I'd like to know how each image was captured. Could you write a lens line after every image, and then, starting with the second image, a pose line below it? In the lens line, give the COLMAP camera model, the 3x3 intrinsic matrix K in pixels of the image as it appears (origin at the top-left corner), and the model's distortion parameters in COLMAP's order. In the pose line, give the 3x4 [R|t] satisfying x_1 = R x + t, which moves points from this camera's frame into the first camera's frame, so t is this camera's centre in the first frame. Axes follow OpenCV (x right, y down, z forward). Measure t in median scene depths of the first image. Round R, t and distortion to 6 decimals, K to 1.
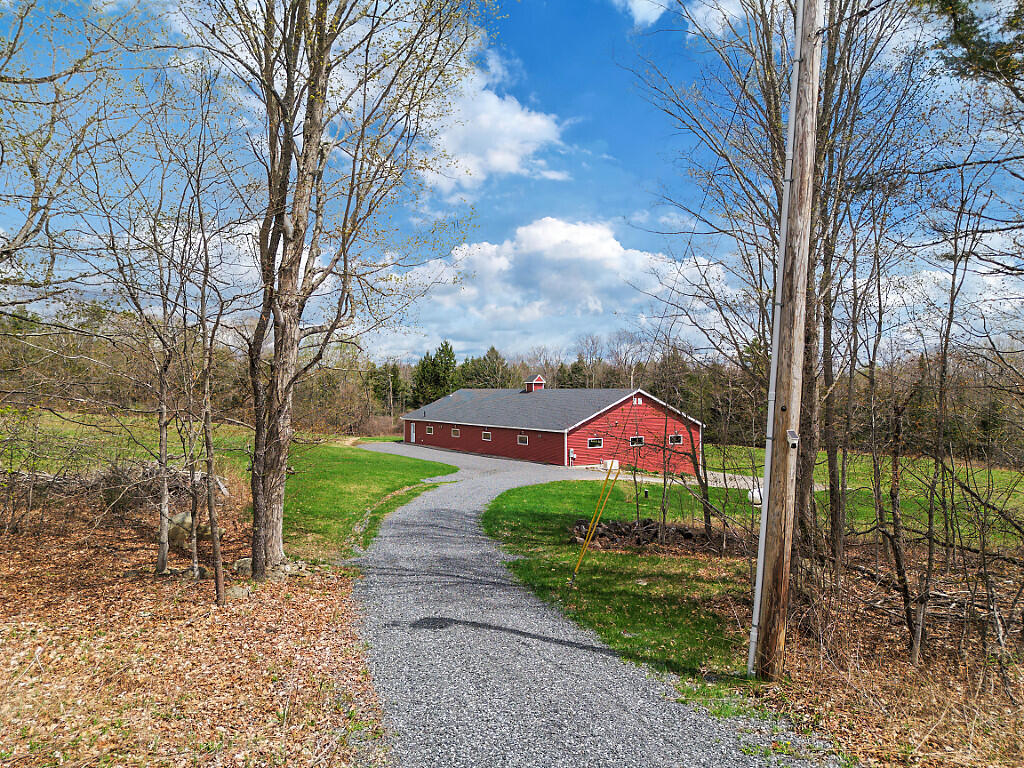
lens RADIAL K [[705.2, 0, 512.0], [0, 705.2, 384.0], [0, 0, 1]] dist [0.020222, -0.005490]
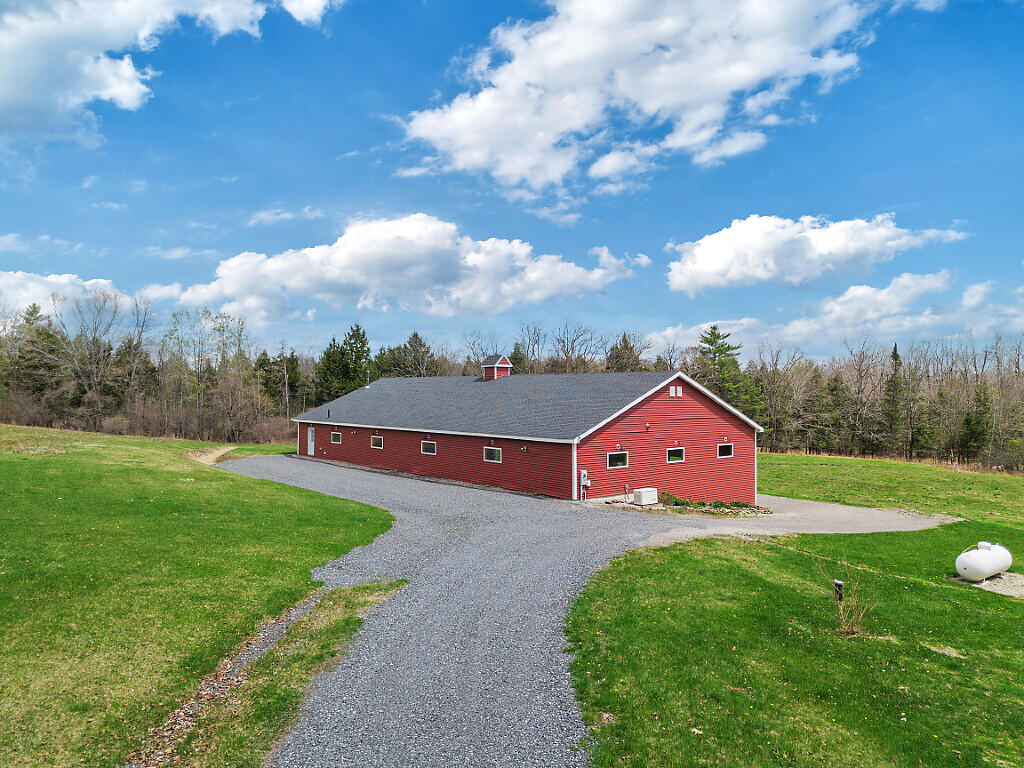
lens RADIAL K [[705.2, 0, 512.0], [0, 705.2, 384.0], [0, 0, 1]] dist [0.020222, -0.005490]
pose [[0.991874, 0.002793, 0.127196, -0.034793], [-0.002603, 0.999995, -0.001662, 0.014439], [-0.127200, 0.001317, 0.991876, 0.296274]]
